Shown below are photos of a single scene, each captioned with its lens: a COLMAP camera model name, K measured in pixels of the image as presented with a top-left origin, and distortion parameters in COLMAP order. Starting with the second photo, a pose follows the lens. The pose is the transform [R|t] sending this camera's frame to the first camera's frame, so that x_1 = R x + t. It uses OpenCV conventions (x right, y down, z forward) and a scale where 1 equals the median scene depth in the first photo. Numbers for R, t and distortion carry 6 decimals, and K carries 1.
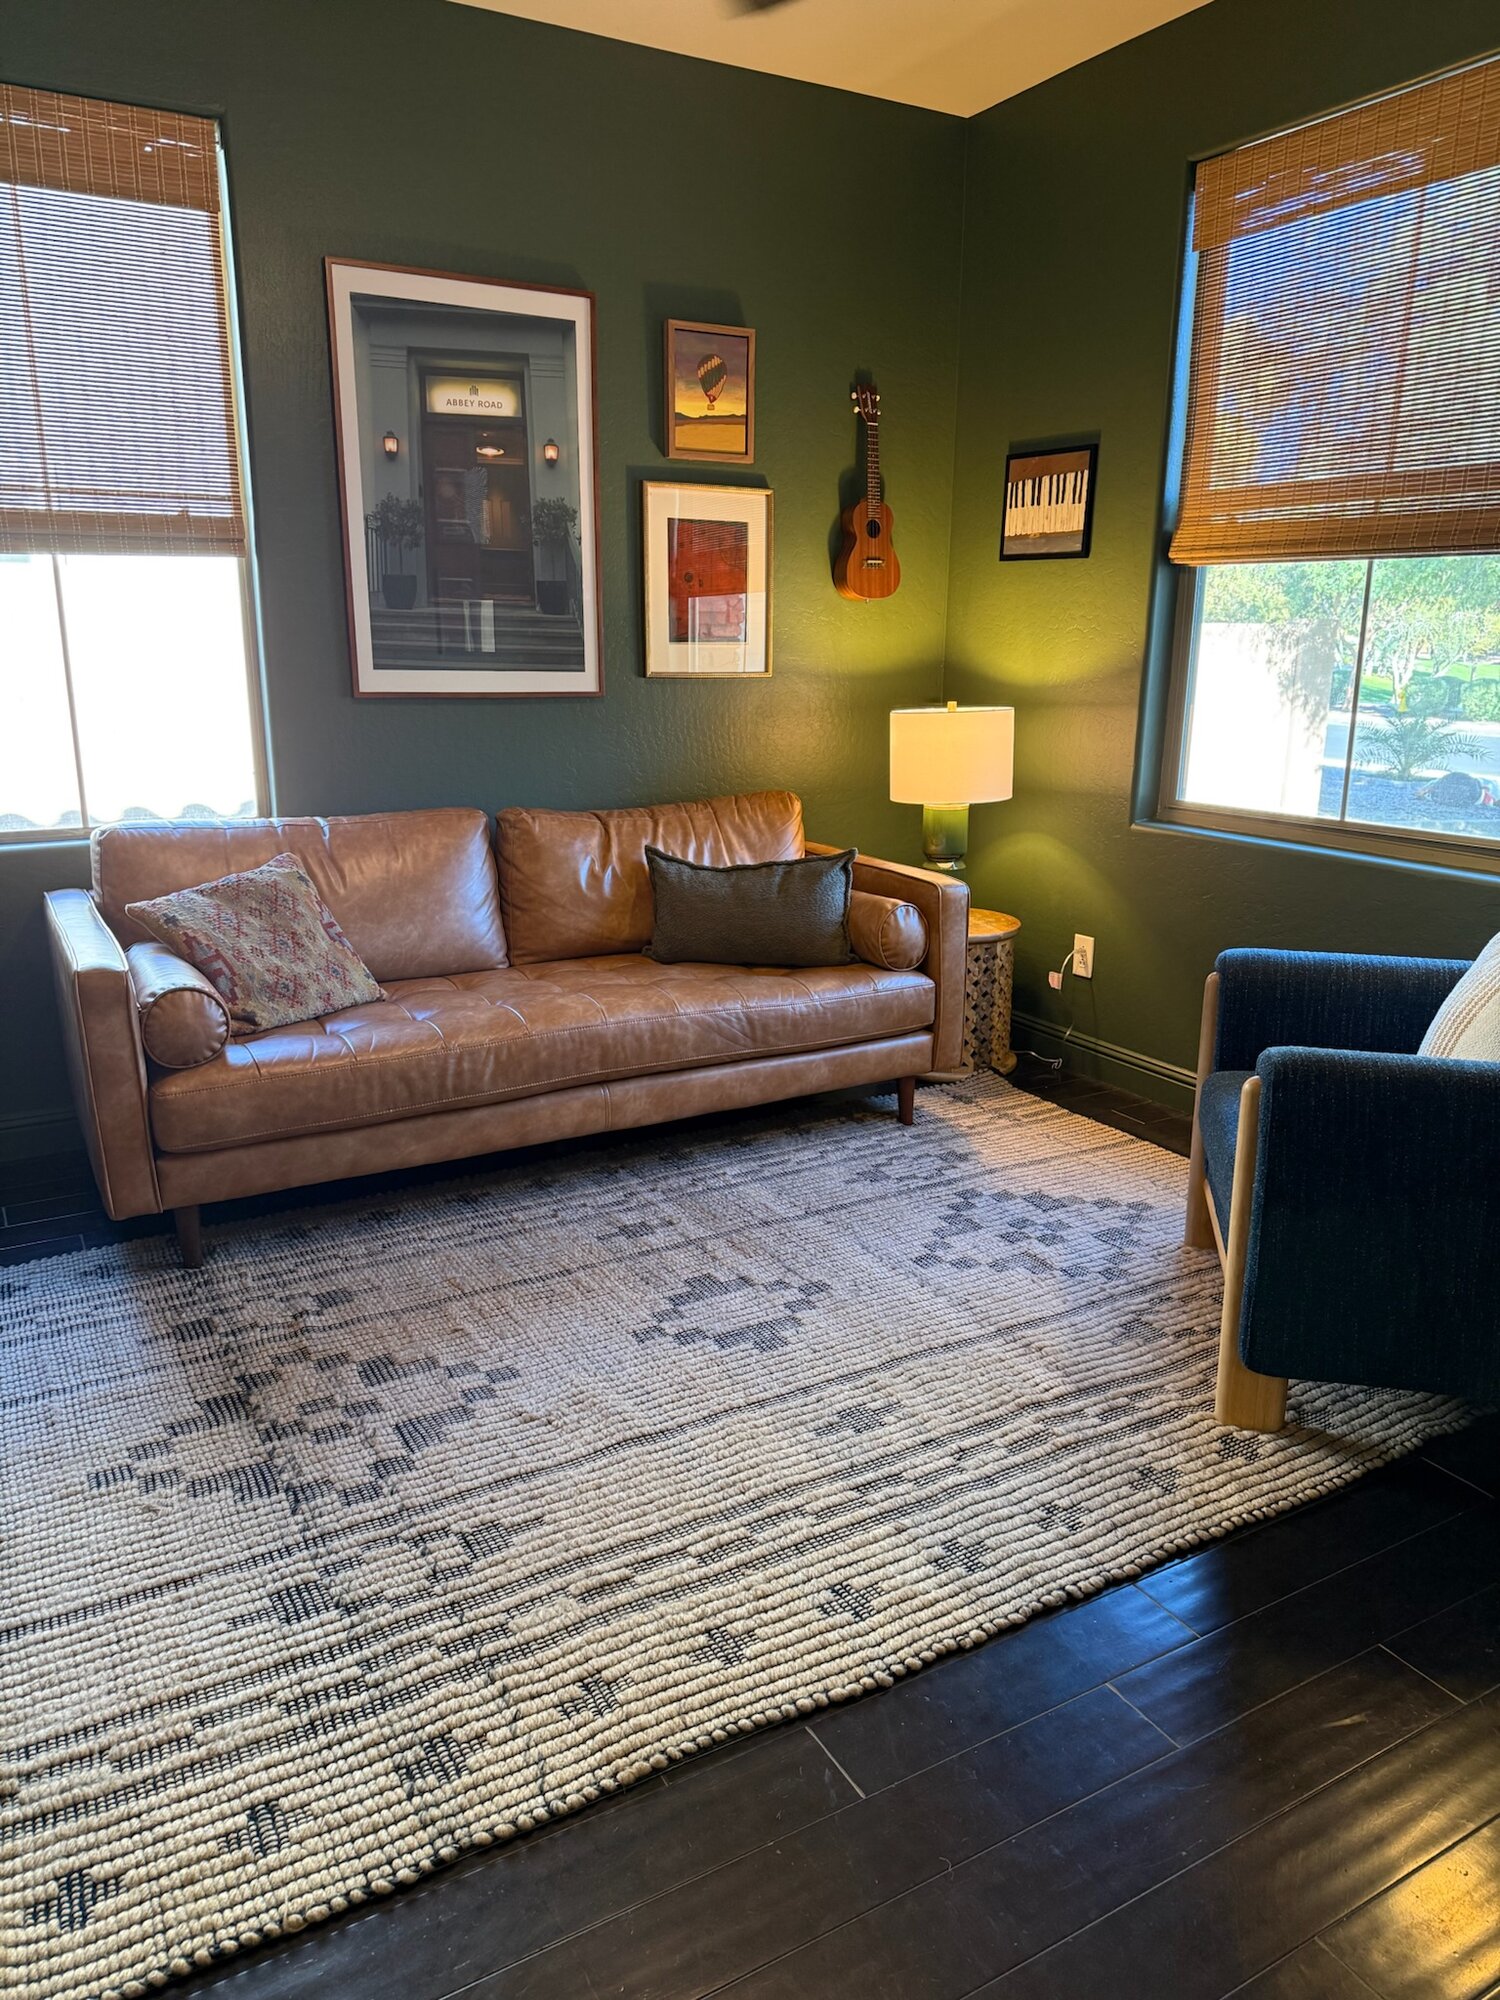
lens RADIAL K [[1398.8, 0, 750.0], [0, 1398.8, 1000.0], [0, 0, 1]] dist [0.124548, -0.203151]
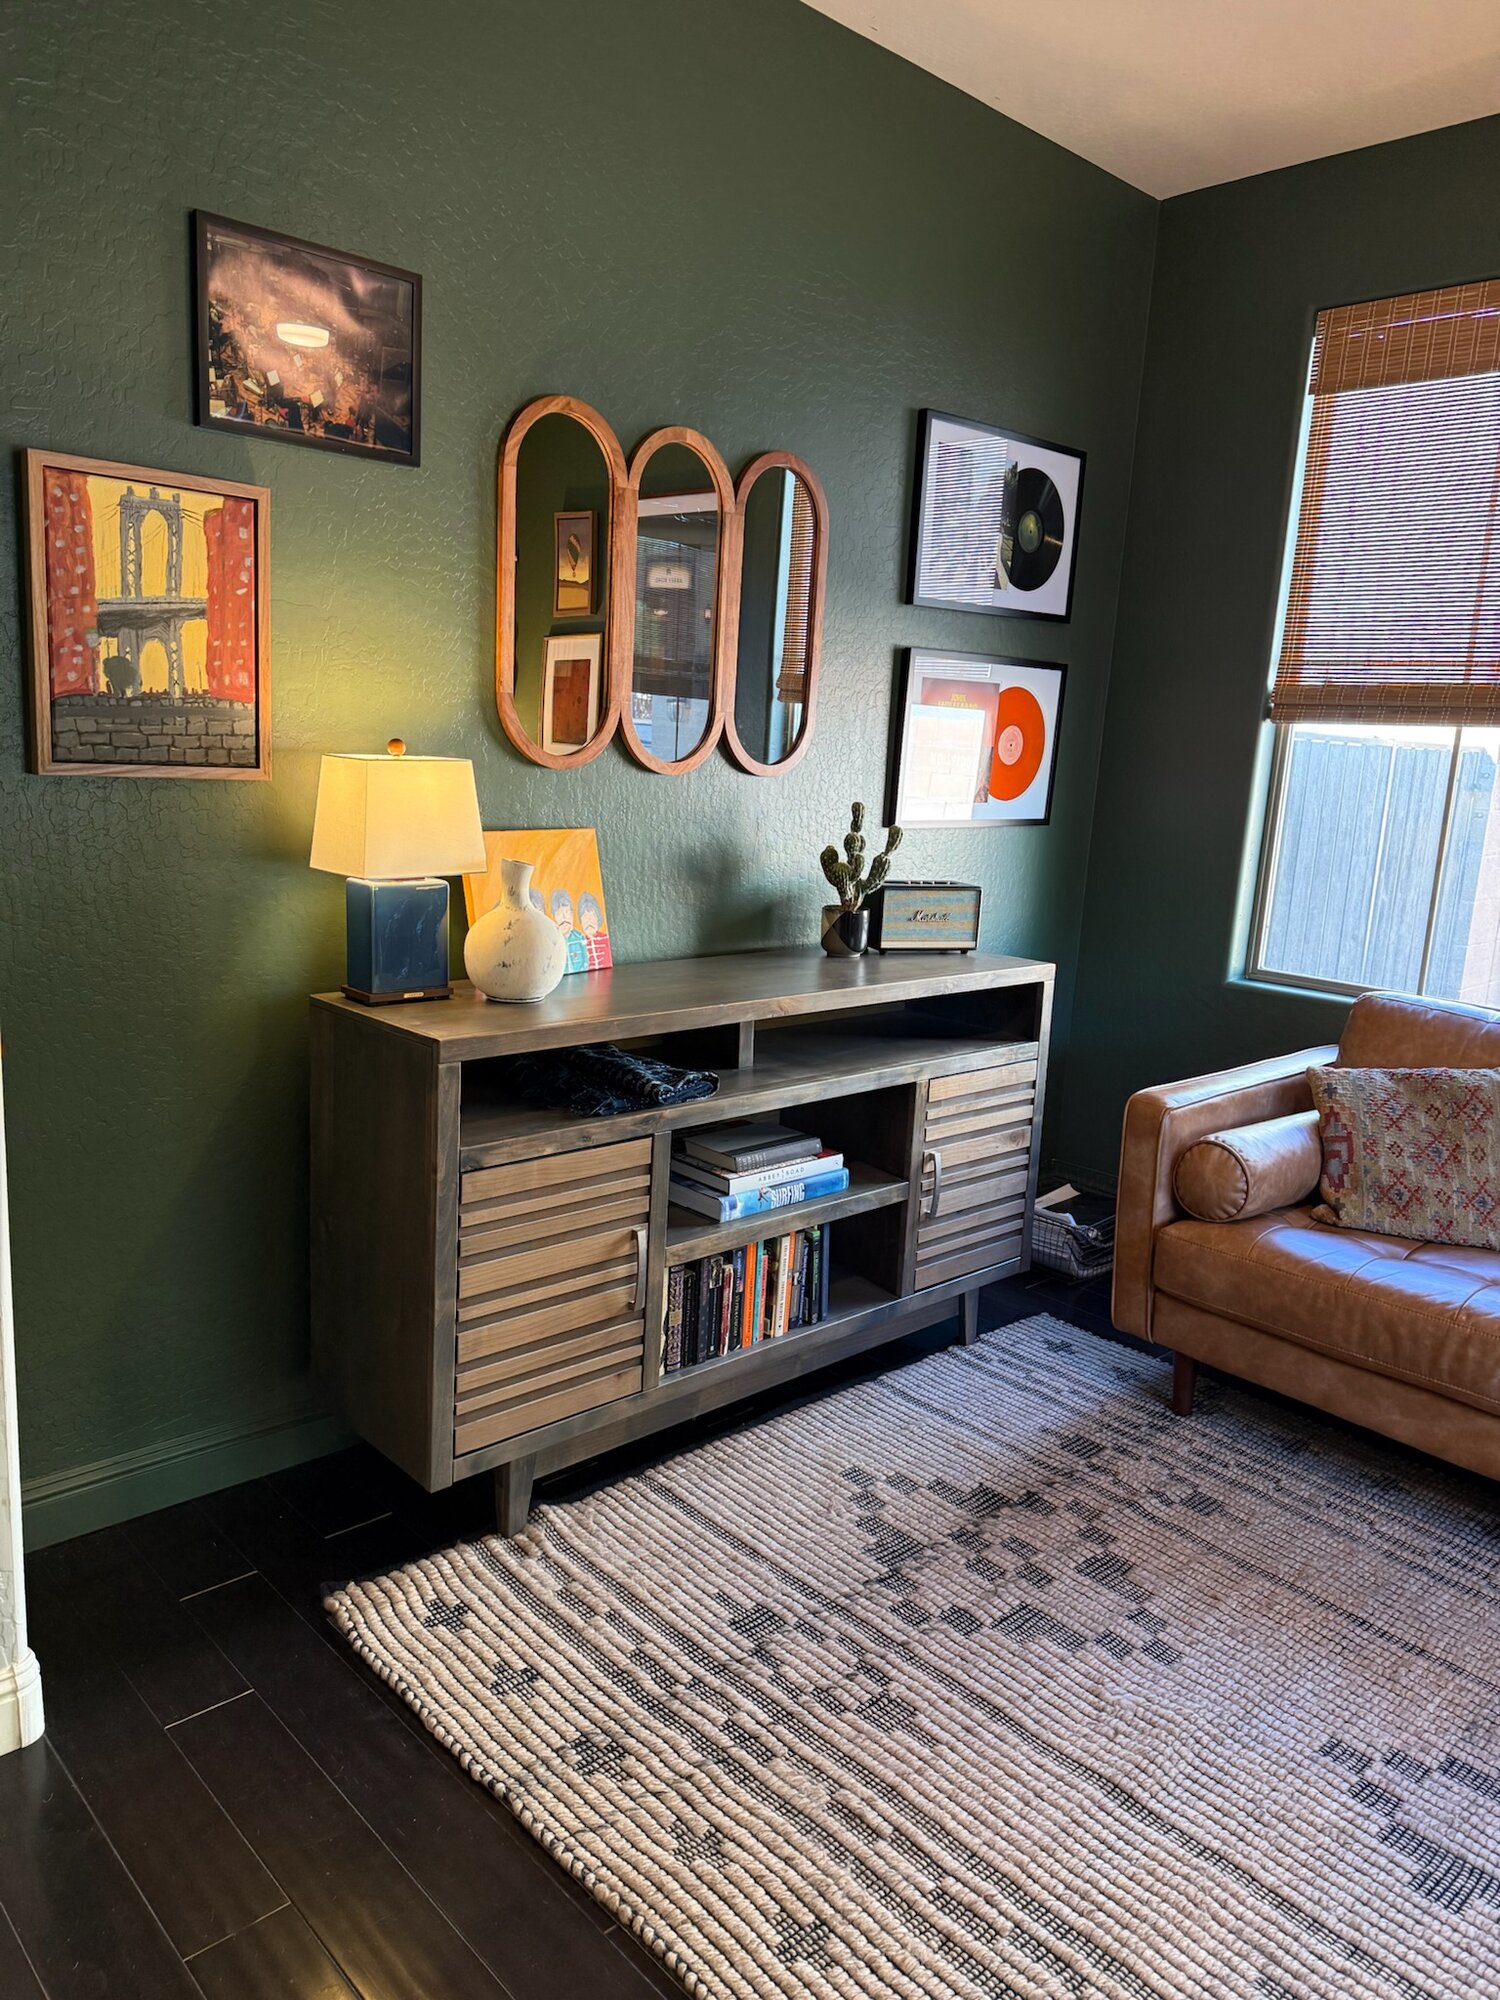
lens RADIAL K [[1419.6, 0, 750.0], [0, 1419.6, 1000.0], [0, 0, 1]] dist [0.037386, -0.042263]
pose [[0.232631, 0.195253, -0.952764, 0.404201], [-0.297692, 0.946916, 0.121368, -0.110878], [0.925885, 0.255396, 0.278407, 0.331861]]
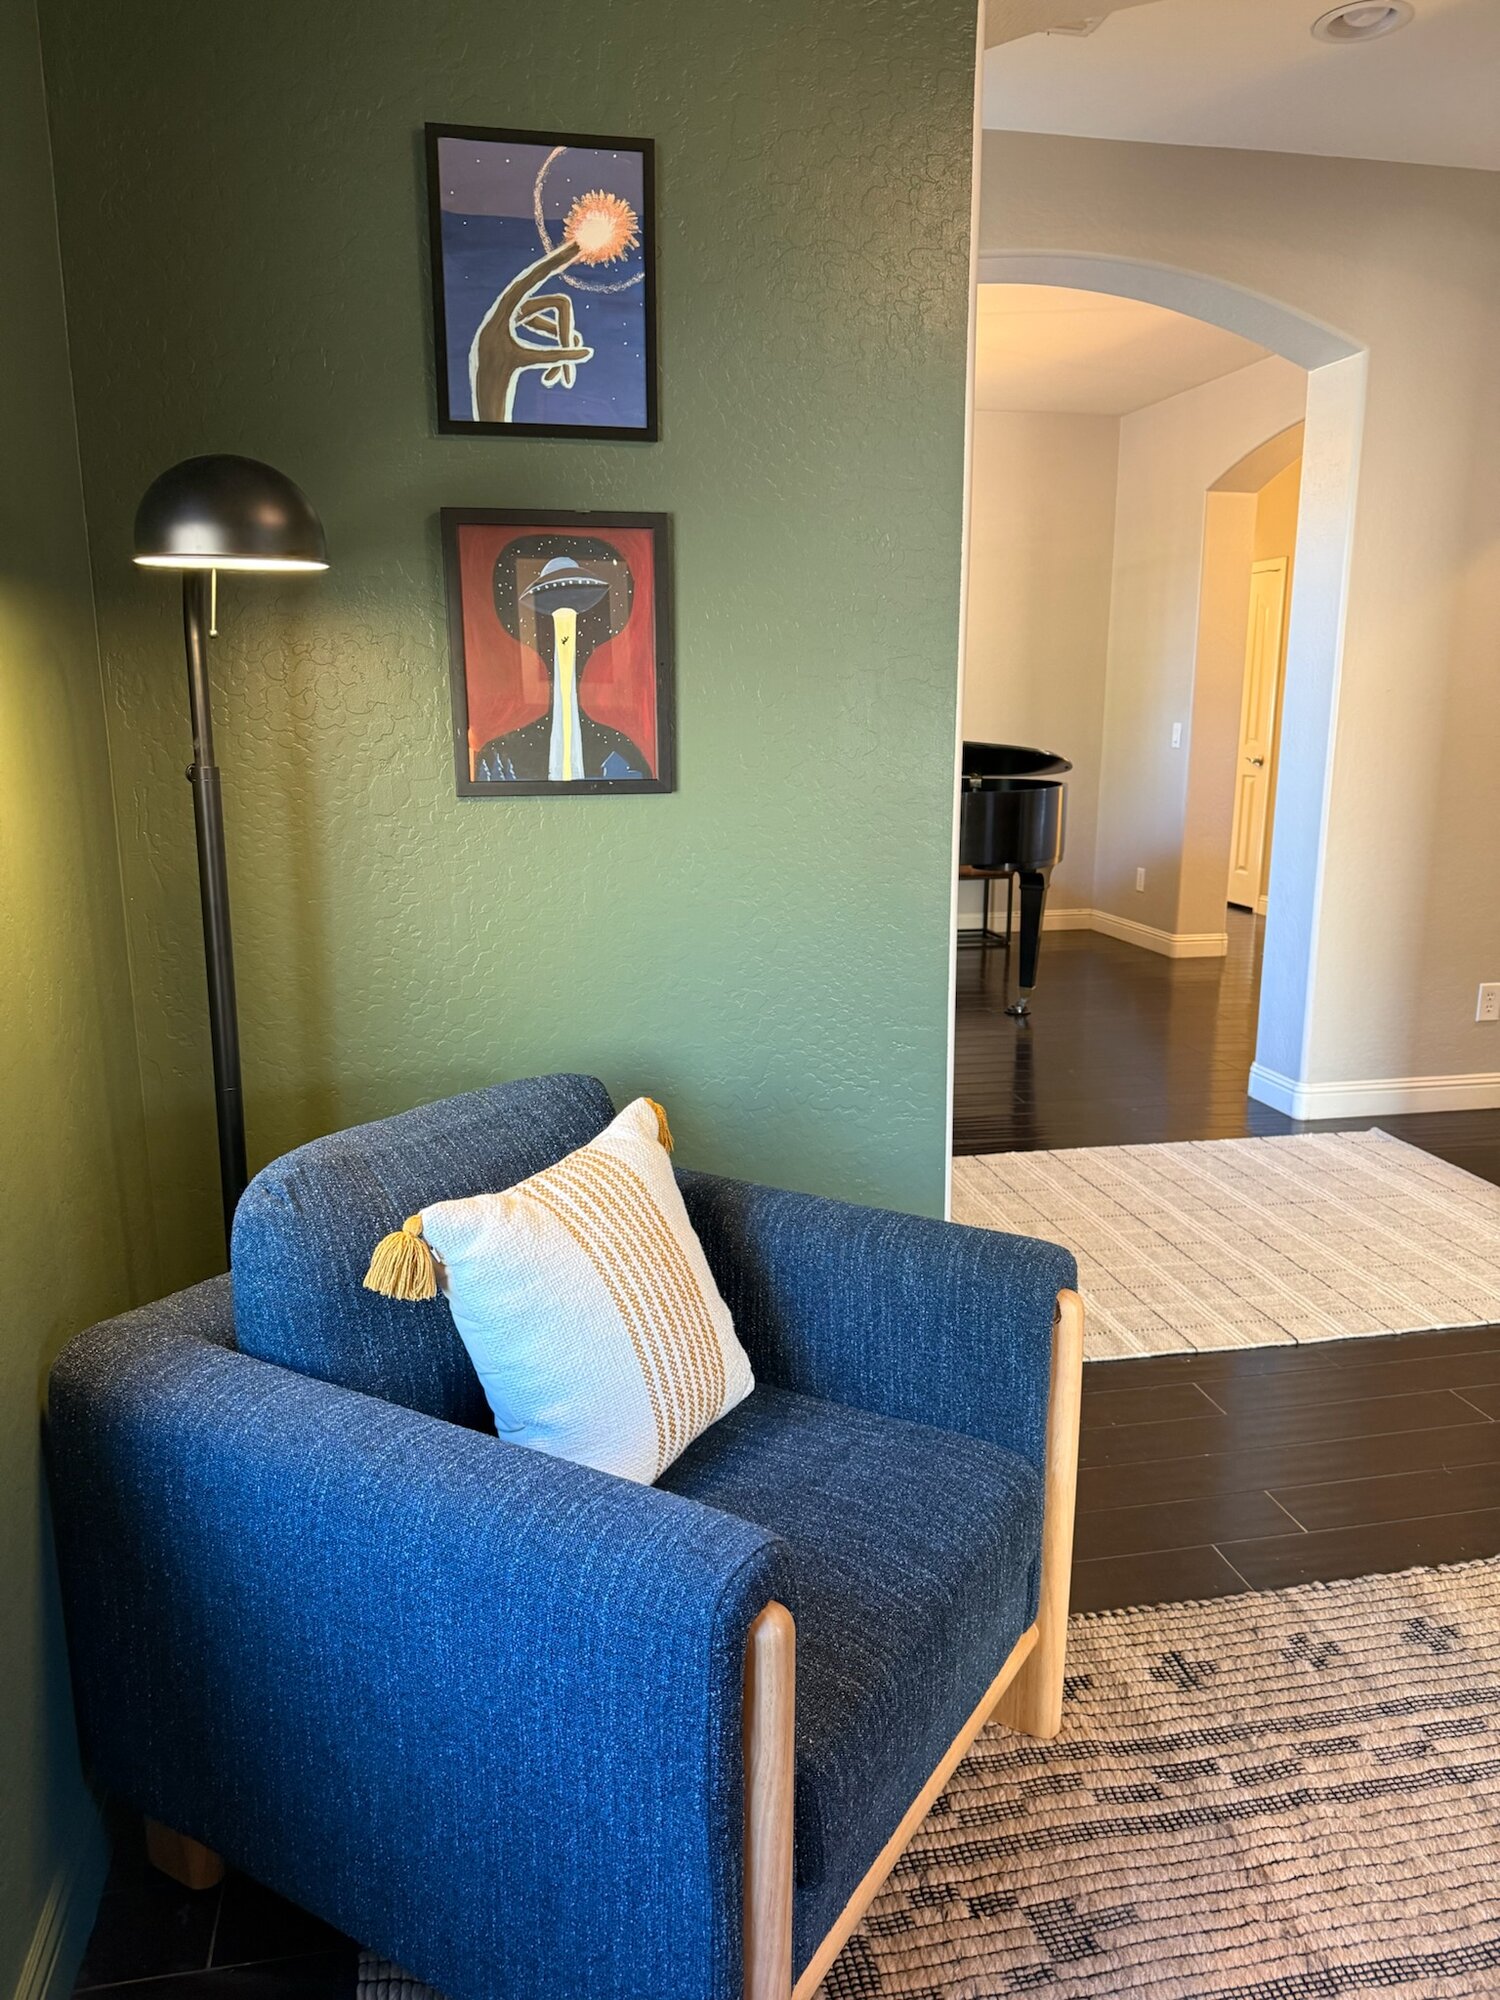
lens RADIAL K [[1419.6, 0, 750.0], [0, 1419.6, 1000.0], [0, 0, 1]] dist [0.037386, -0.042263]
pose [[-0.949736, -0.072931, 0.304437, 0.207930], [0.072927, 0.894185, 0.441718, -0.305640], [-0.304438, 0.441717, -0.843921, 1.137183]]
